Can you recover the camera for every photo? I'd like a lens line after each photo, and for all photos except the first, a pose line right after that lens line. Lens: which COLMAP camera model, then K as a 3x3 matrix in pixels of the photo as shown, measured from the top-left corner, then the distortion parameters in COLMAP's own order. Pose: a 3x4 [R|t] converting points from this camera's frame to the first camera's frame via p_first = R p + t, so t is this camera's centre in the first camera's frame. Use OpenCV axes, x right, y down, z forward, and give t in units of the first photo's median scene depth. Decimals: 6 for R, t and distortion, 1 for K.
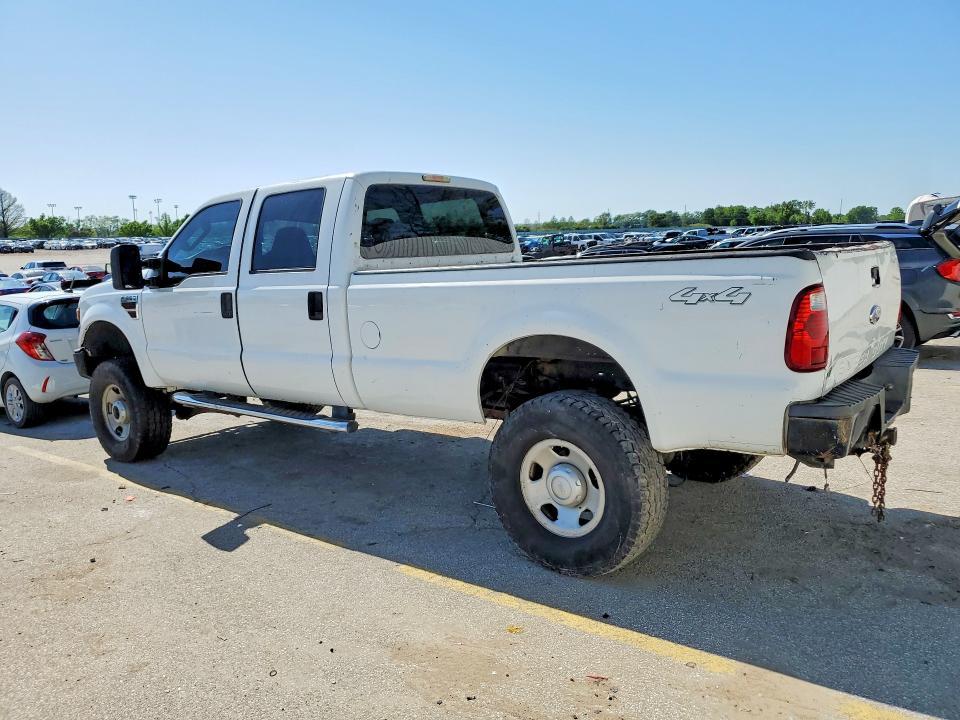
lens RADIAL K [[749.6, 0, 476.5], [0, 749.6, 361.2], [0, 0, 1]] dist [0.009081, 0.009852]
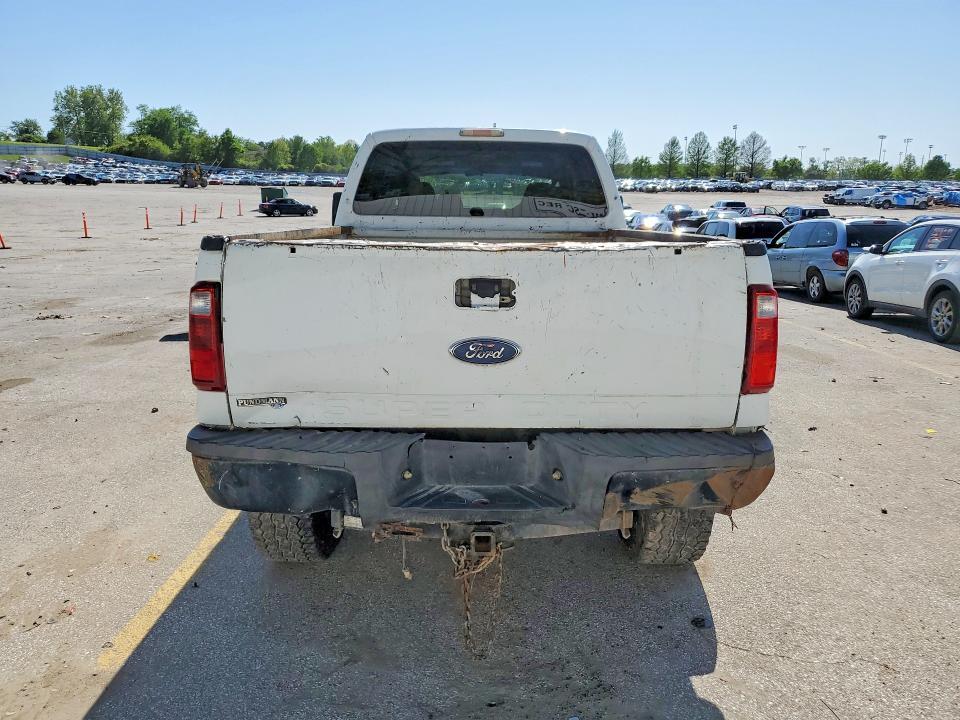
lens RADIAL K [[749.6, 0, 476.5], [0, 749.6, 361.2], [0, 0, 1]] dist [0.009081, 0.009852]
pose [[0.617376, 0.209765, -0.758186, 0.692555], [-0.153122, 0.977403, 0.145731, -0.099420], [0.771622, 0.026124, 0.635545, 0.402558]]
